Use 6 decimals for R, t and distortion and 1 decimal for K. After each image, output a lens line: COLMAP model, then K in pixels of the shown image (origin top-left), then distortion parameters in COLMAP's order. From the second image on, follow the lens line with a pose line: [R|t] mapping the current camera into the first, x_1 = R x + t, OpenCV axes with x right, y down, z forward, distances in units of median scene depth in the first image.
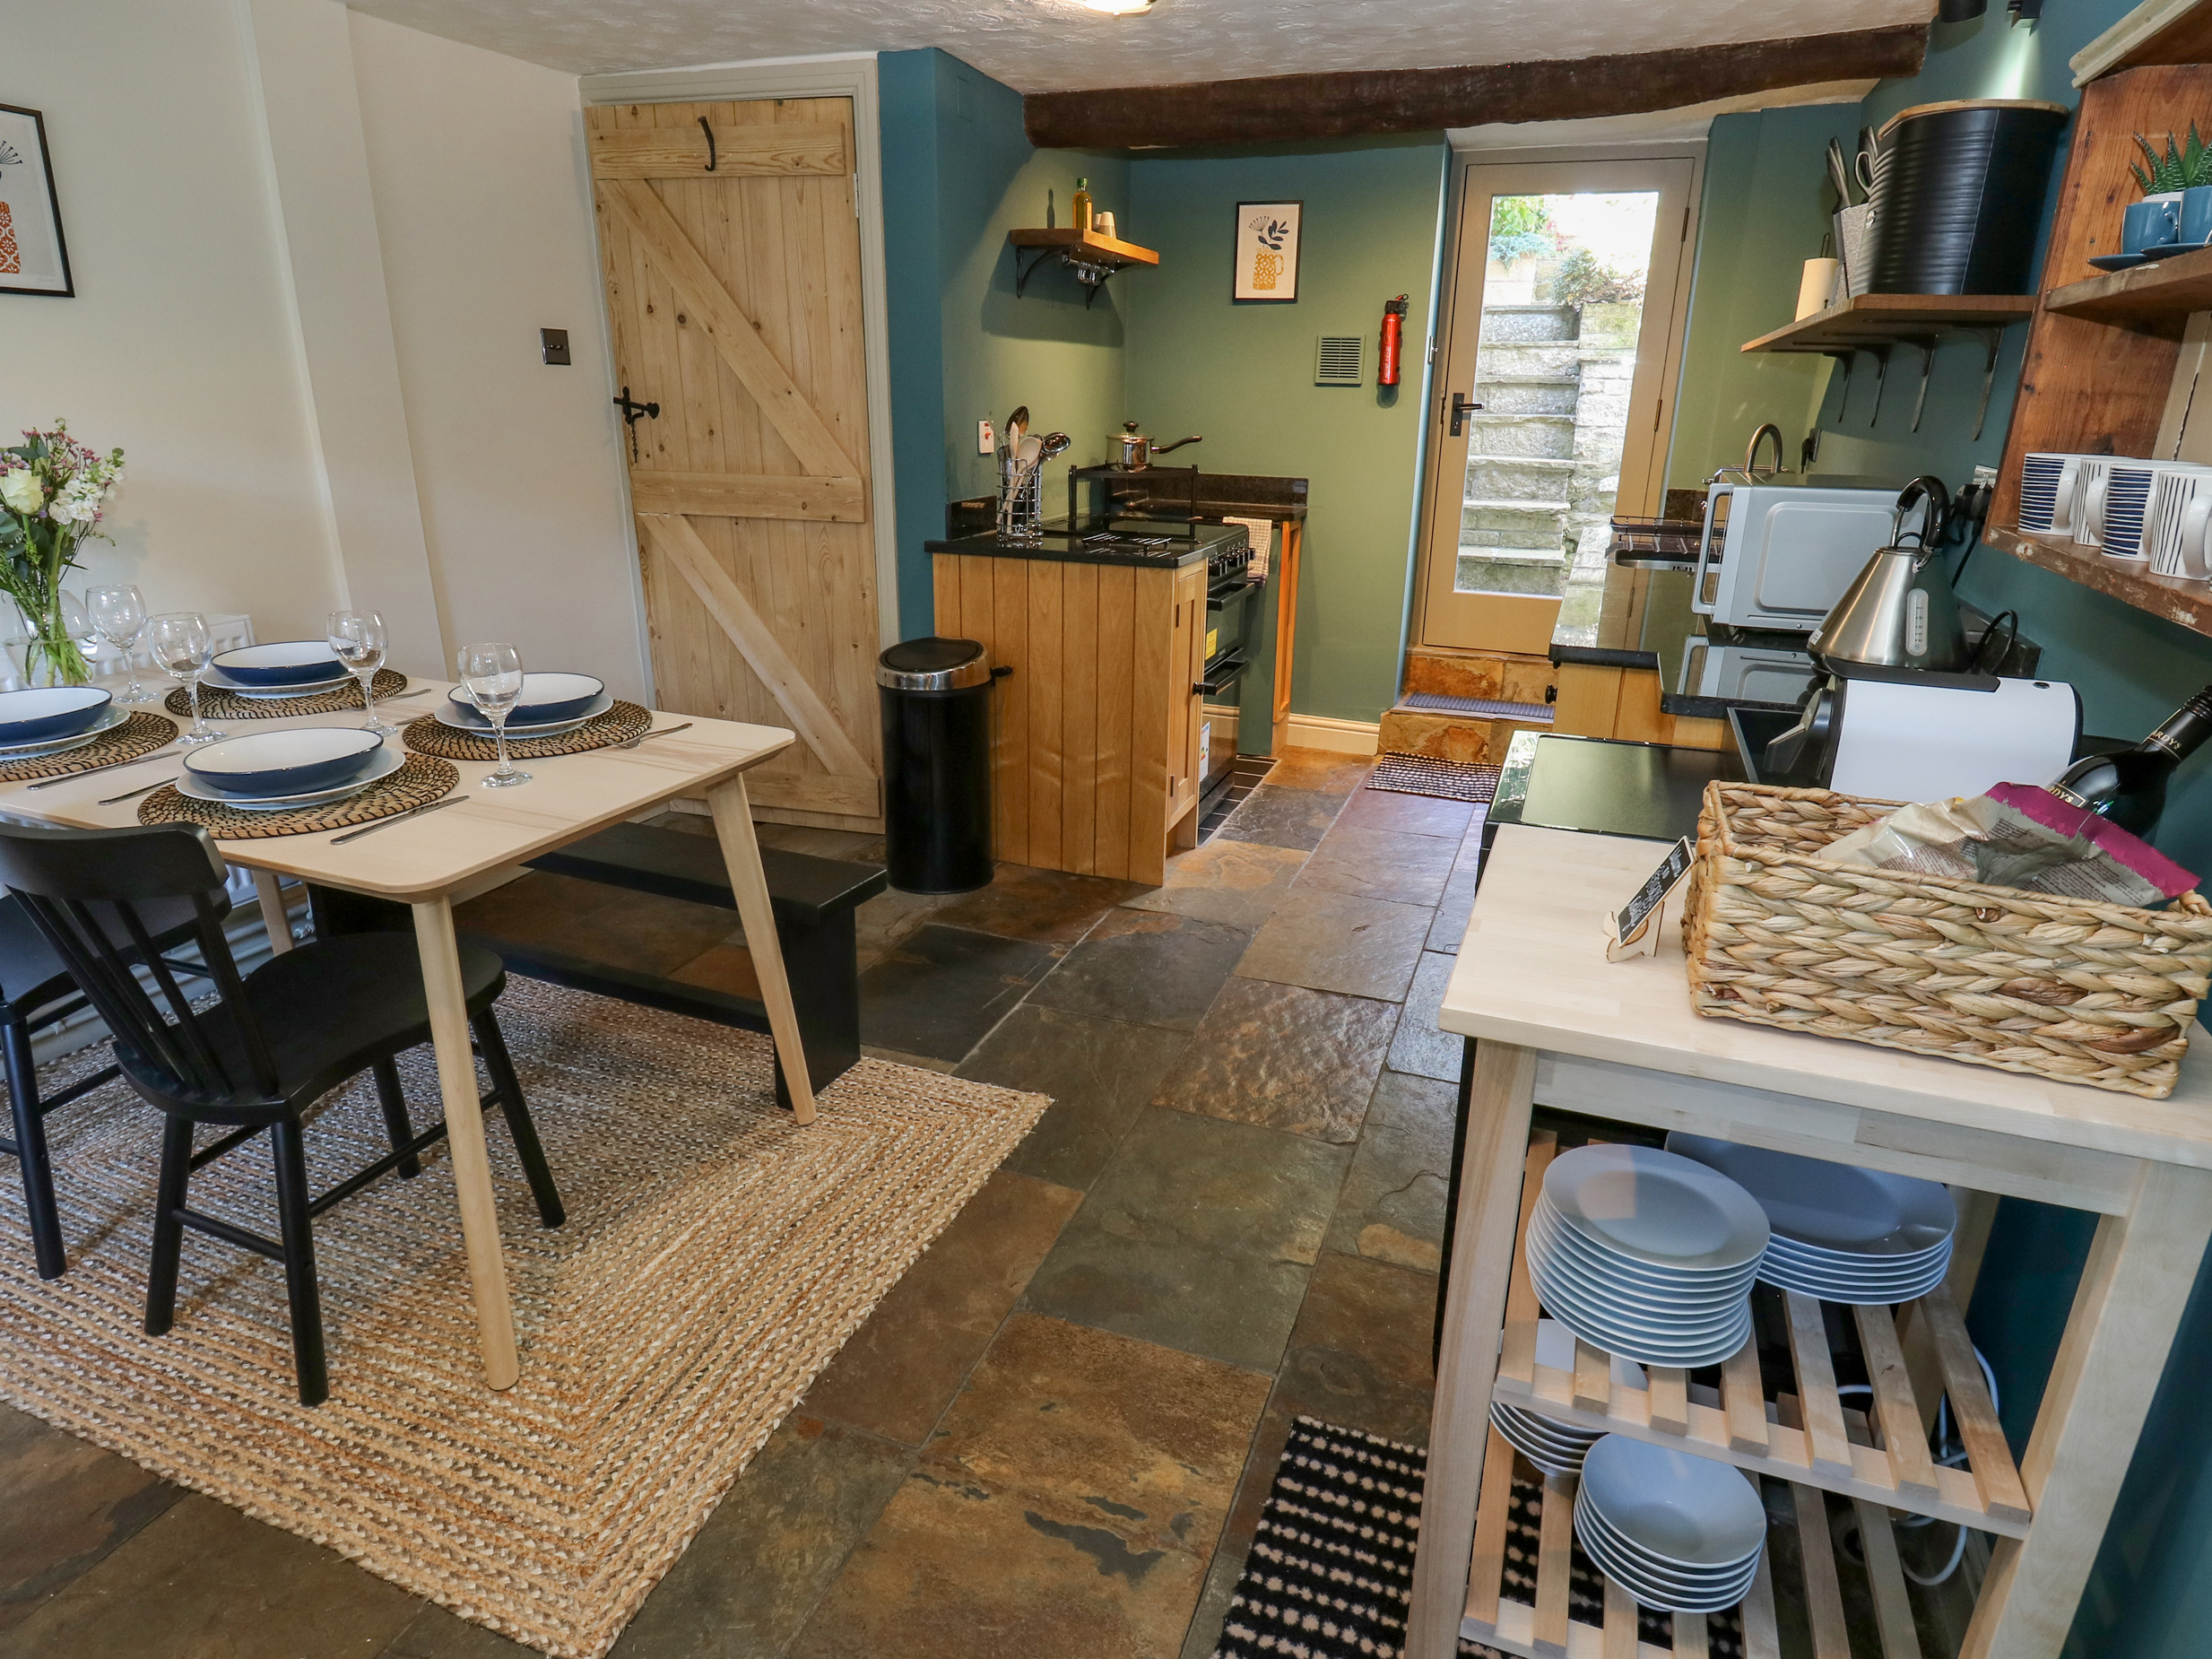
lens RADIAL K [[1284.2, 0, 1145.0], [0, 1284.2, 818.9], [0, 0, 1]] dist [0.022033, -0.020010]
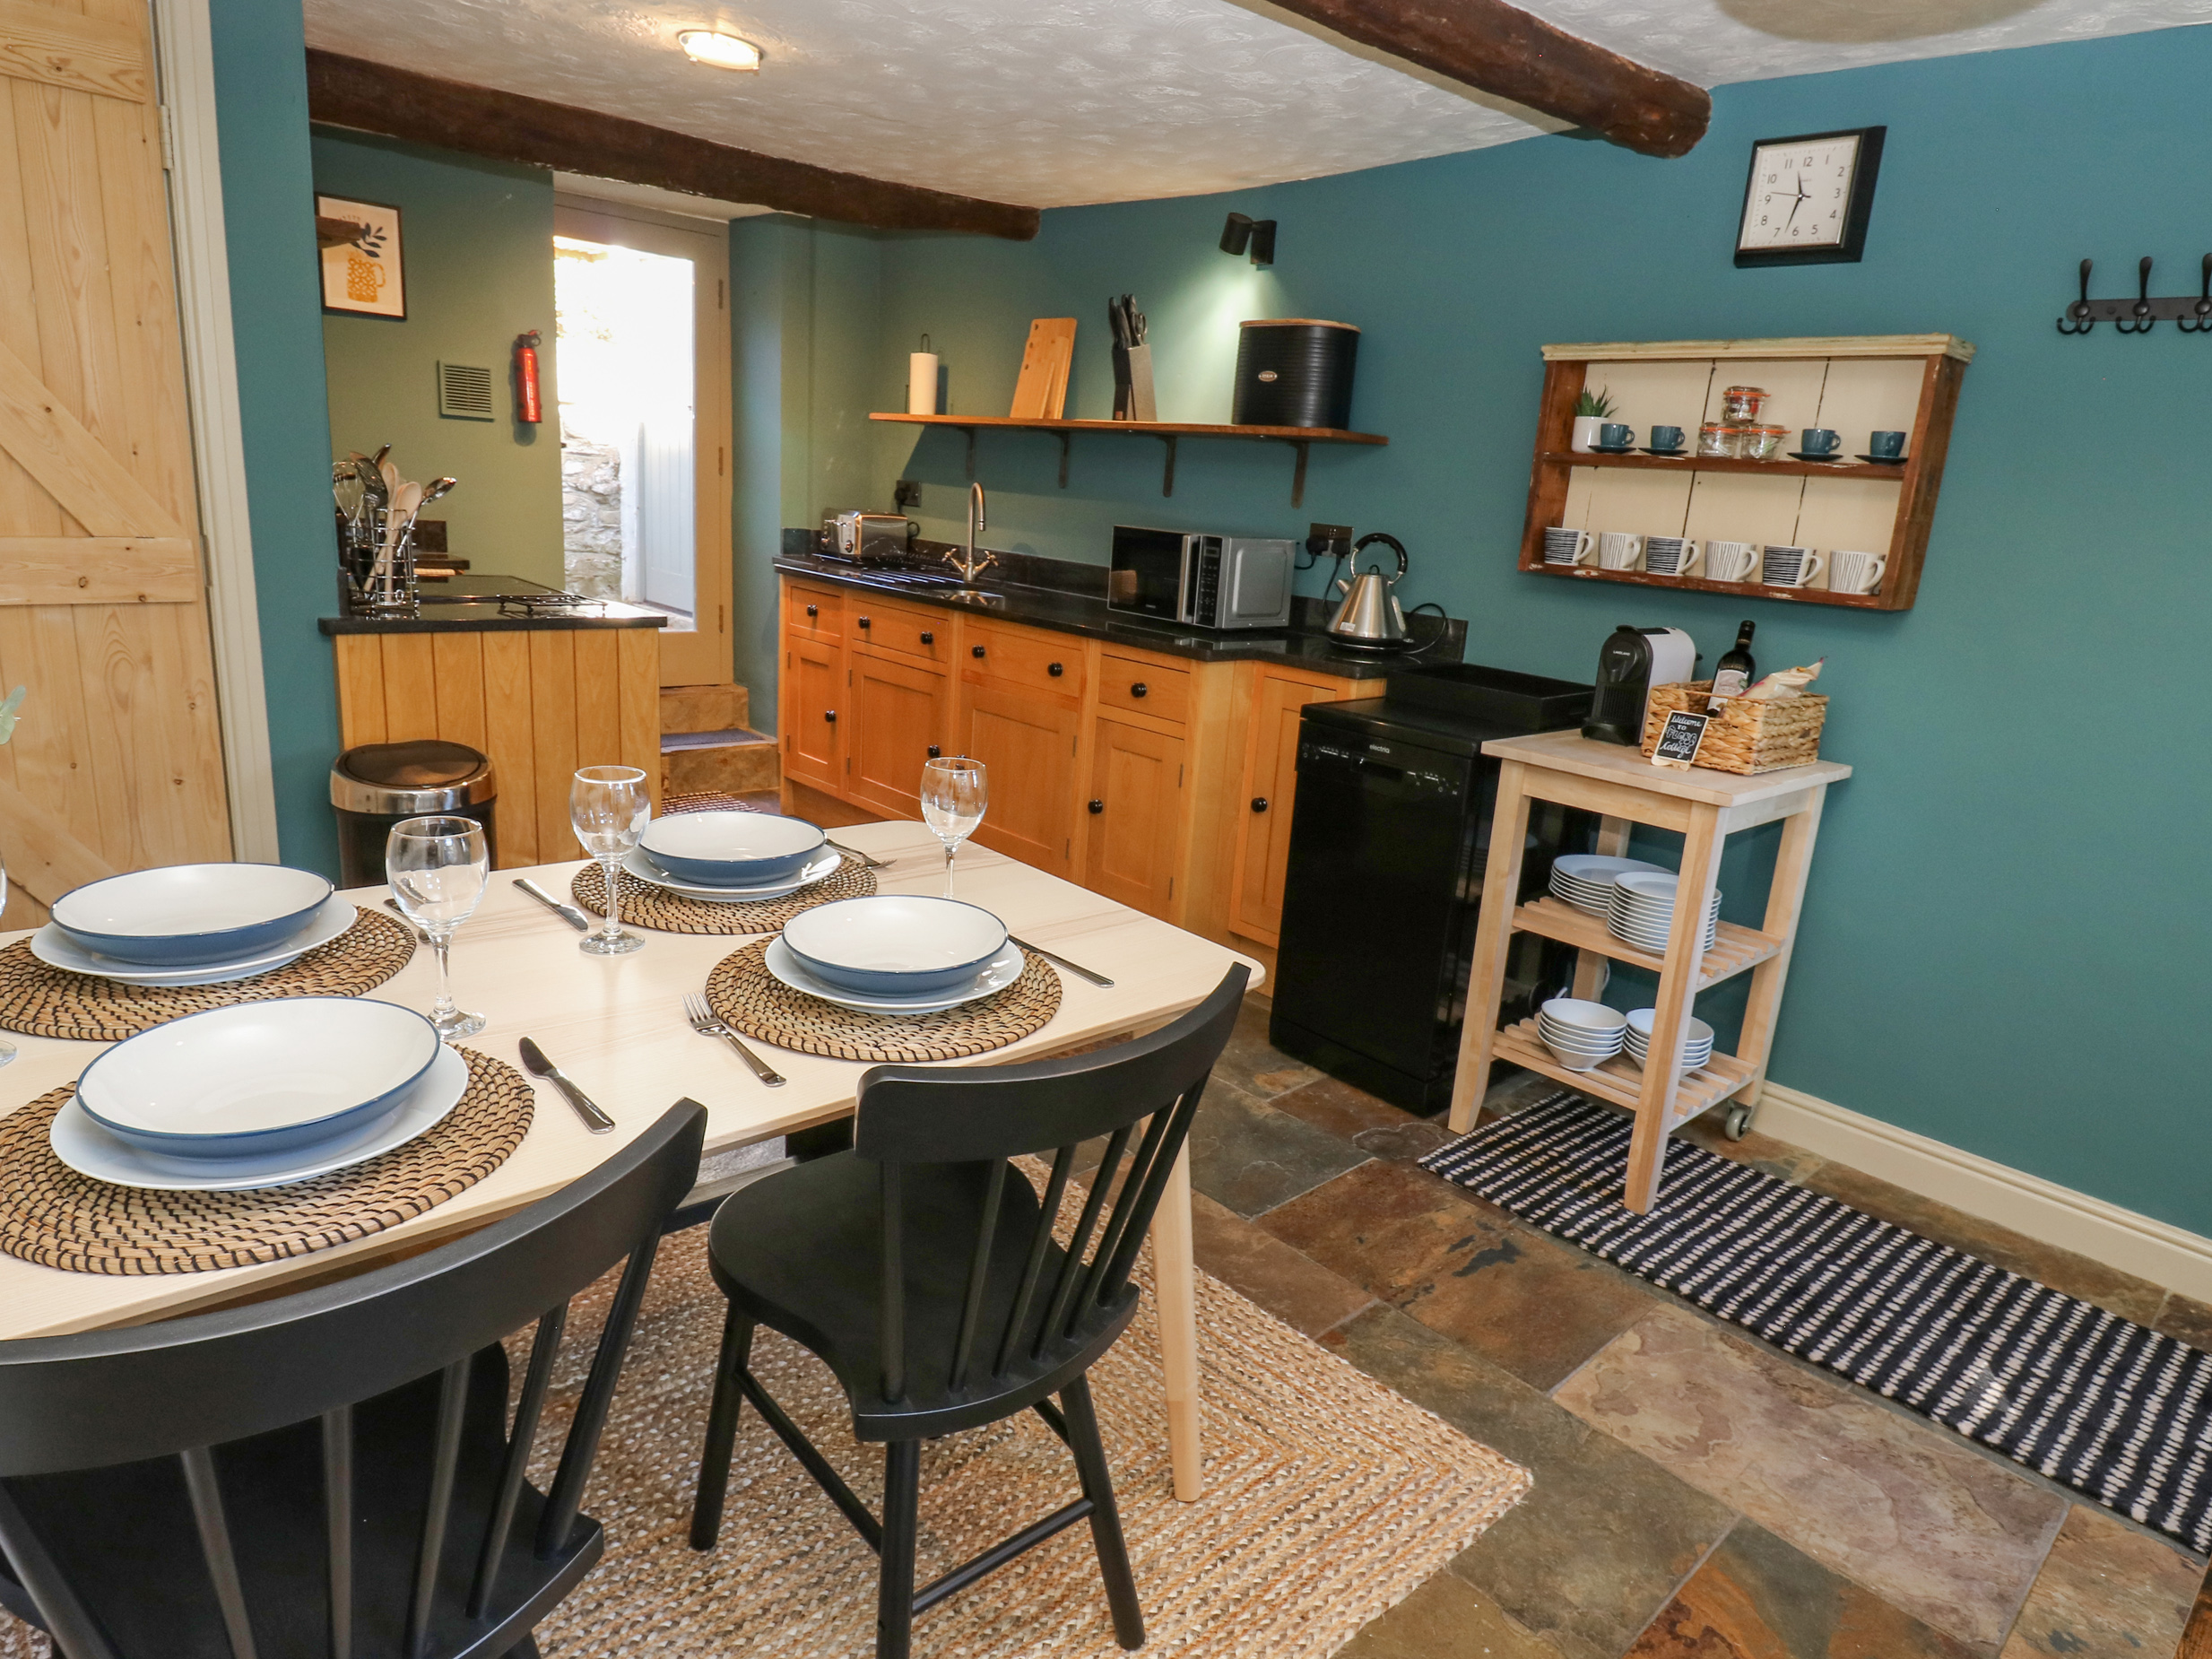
lens RADIAL K [[1284.2, 0, 1145.0], [0, 1284.2, 818.9], [0, 0, 1]] dist [0.022033, -0.020010]
pose [[0.452313, -0.213212, 0.865998, -0.607496], [0.222591, 0.967263, 0.121883, -0.087609], [-0.863635, 0.137634, 0.484965, 0.237428]]
